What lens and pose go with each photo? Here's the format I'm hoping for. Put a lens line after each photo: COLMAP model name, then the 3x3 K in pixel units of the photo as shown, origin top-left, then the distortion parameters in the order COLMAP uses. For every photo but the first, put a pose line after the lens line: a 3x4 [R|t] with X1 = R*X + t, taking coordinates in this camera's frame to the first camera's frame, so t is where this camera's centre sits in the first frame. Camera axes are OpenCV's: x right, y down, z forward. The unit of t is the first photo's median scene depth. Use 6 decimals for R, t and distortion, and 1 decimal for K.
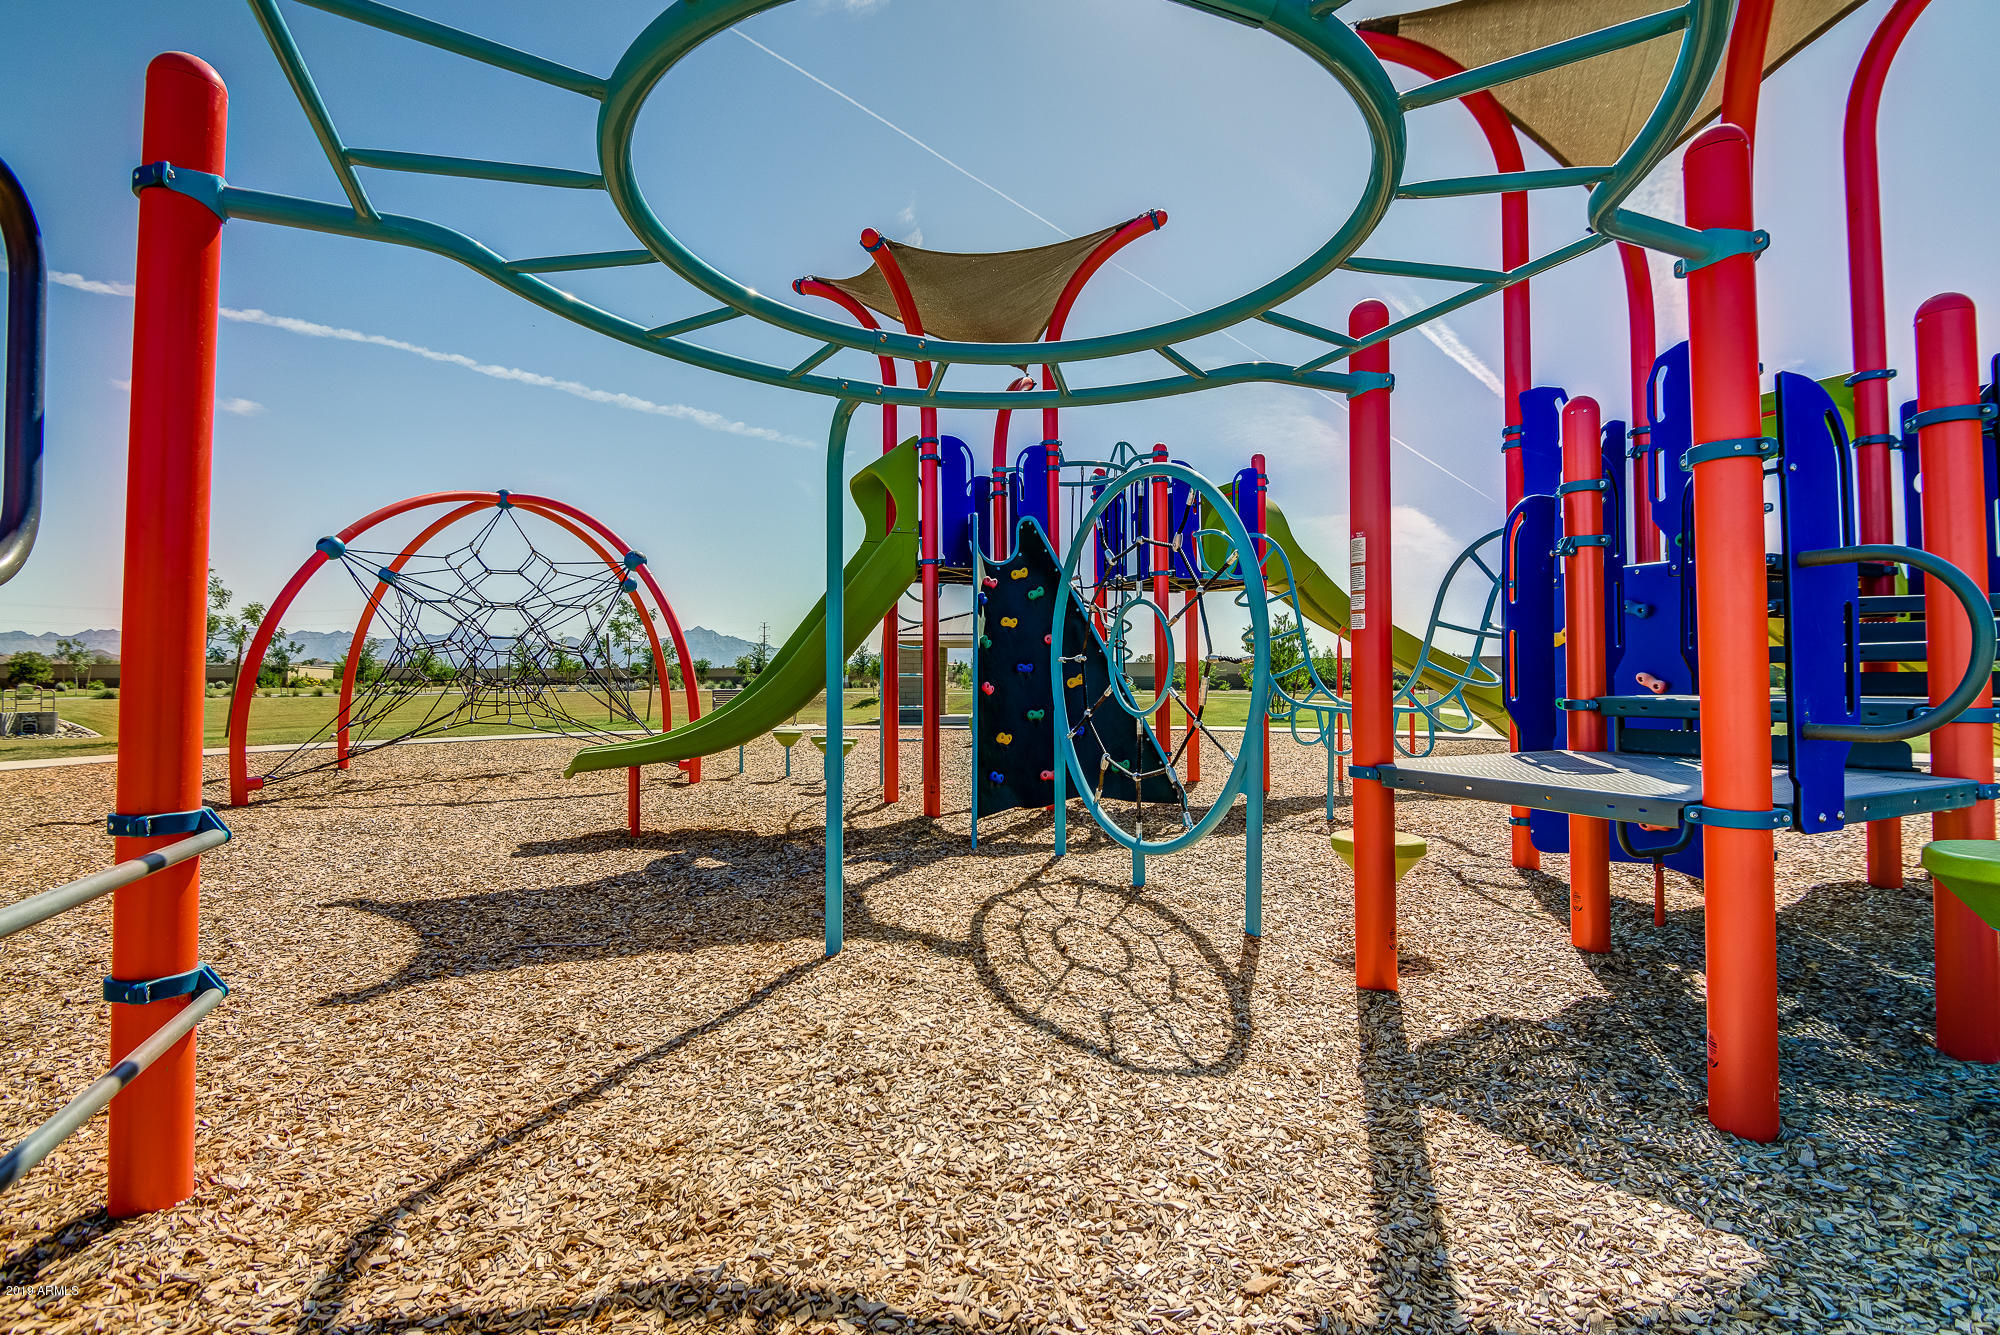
lens RADIAL K [[965.3, 0, 1000.0], [0, 965.3, 667.5], [0, 0, 1]] dist [0.000500, 0.000047]
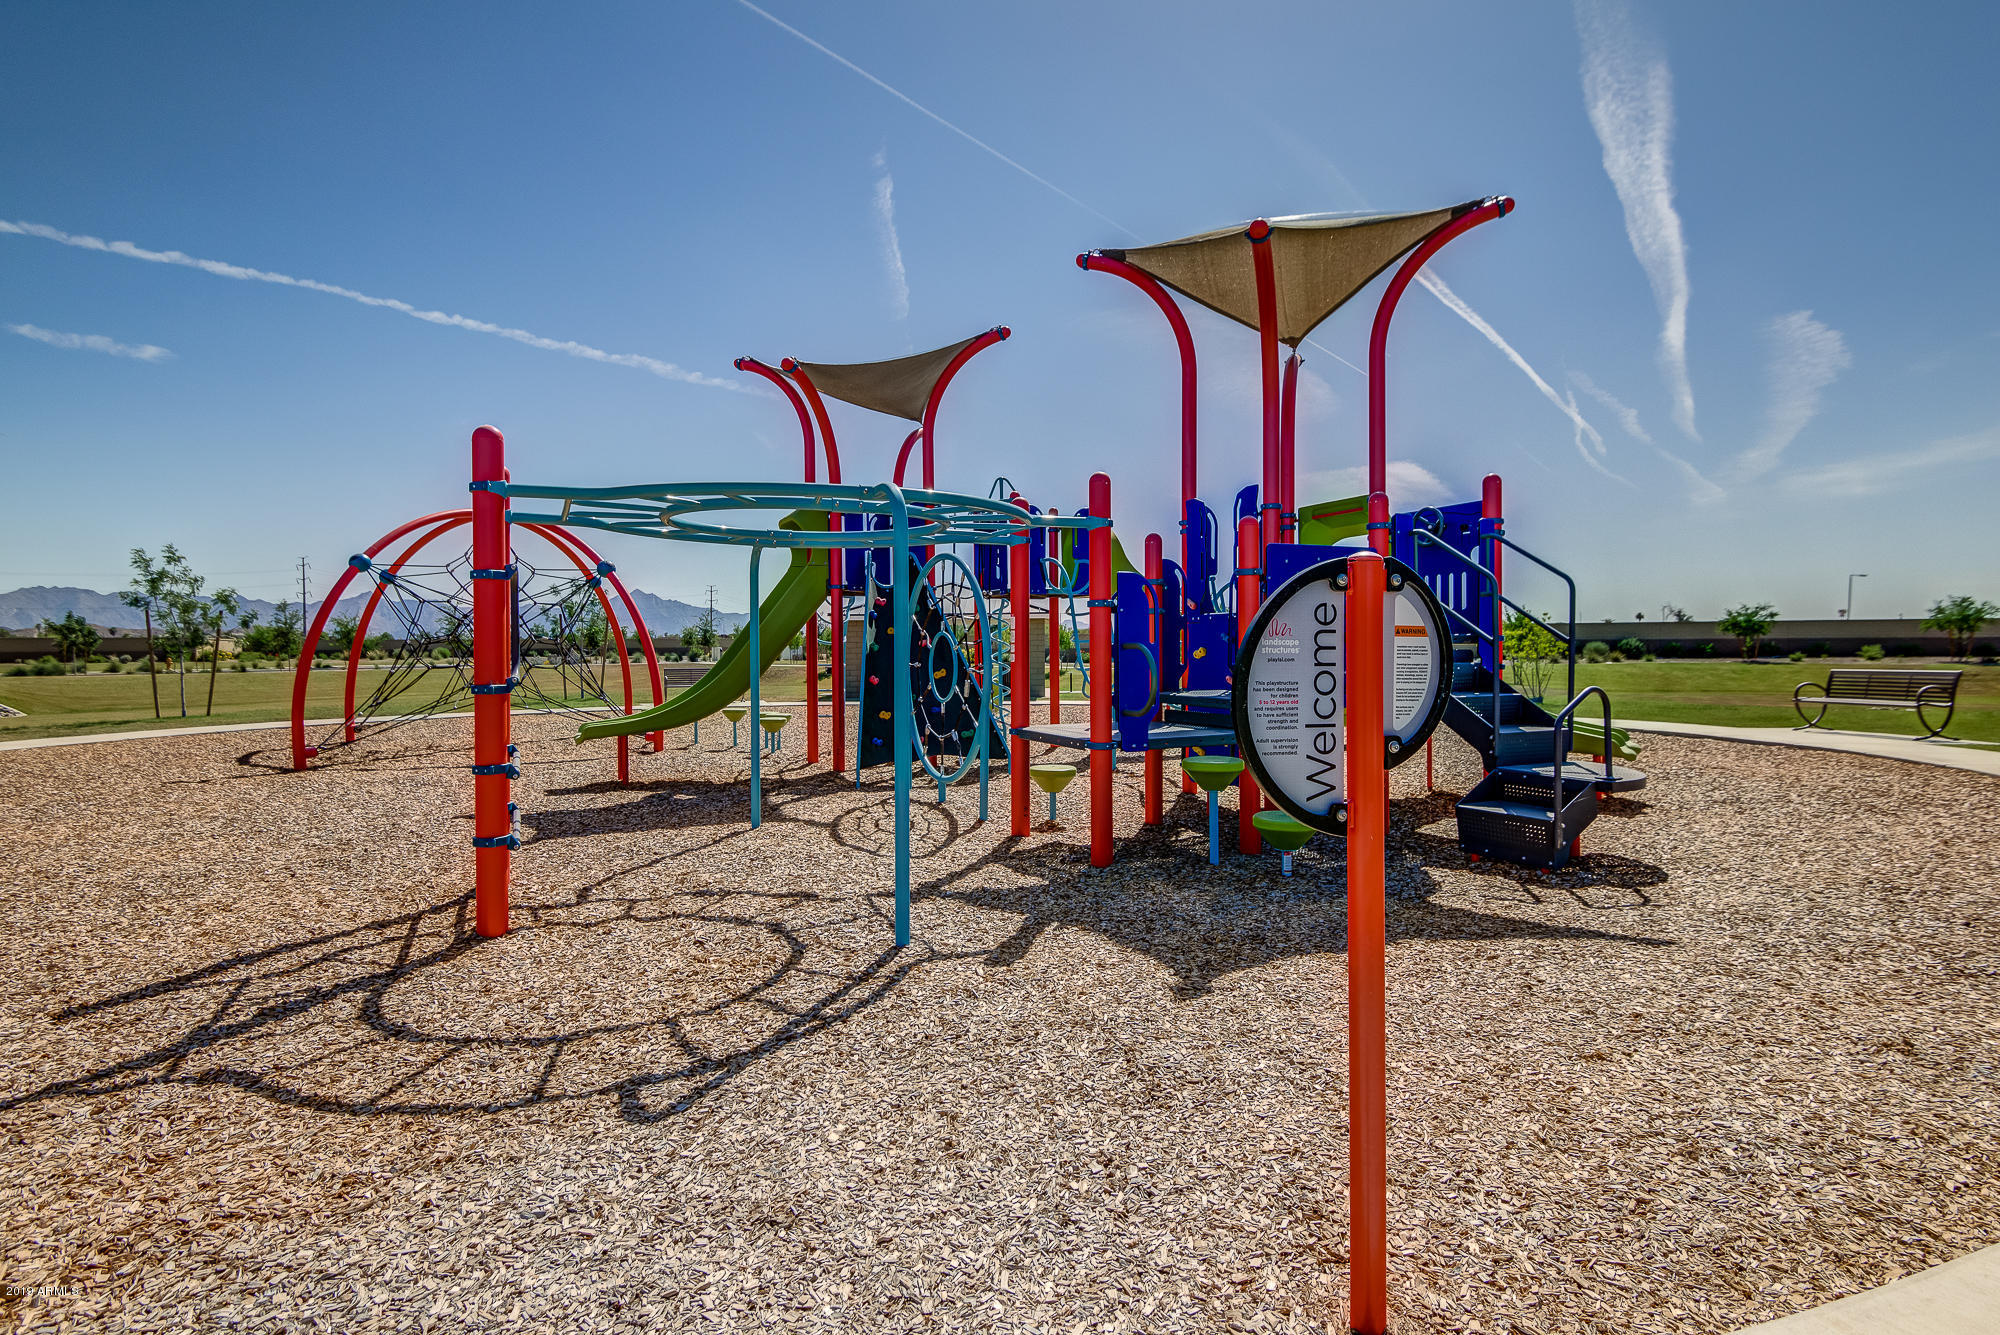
lens RADIAL K [[1041.2, 0, 1000.0], [0, 1041.2, 667.5], [0, 0, 1]] dist [0.000521, 0.000233]
pose [[0.999551, -0.002744, 0.029854, 0.114523], [0.001861, 0.999562, 0.029539, -0.037232], [-0.029922, -0.029471, 0.999118, -0.487268]]
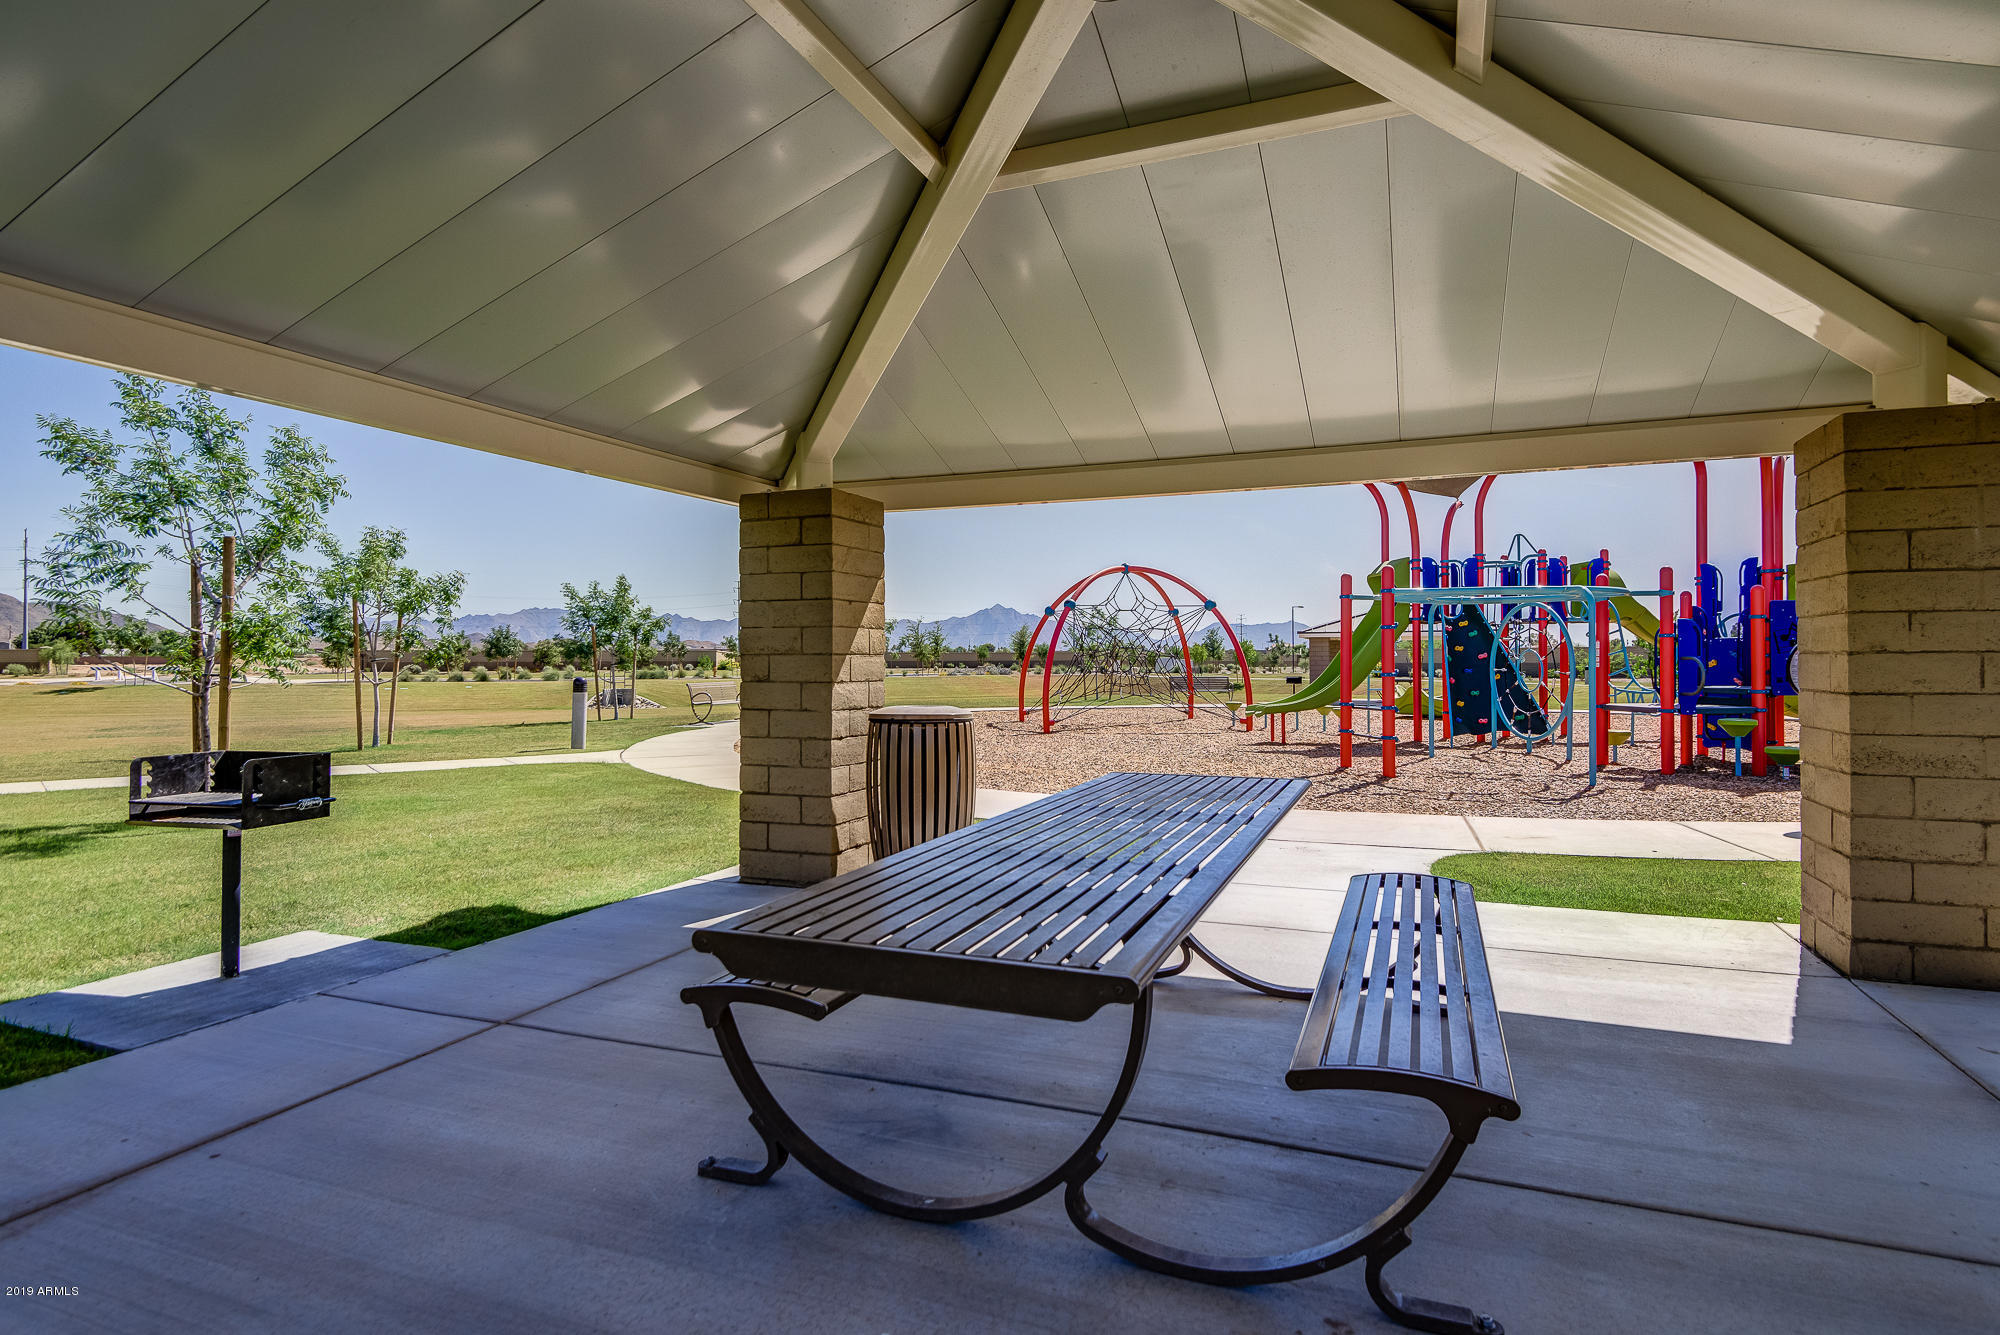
lens RADIAL K [[1041.2, 0, 1000.0], [0, 1041.2, 667.5], [0, 0, 1]] dist [0.000521, 0.000233]
pose [[0.948072, 0.000868, -0.318056, -0.208463], [0.005150, 0.999823, 0.018080, -0.049554], [0.318015, -0.018779, 0.947900, -1.396499]]
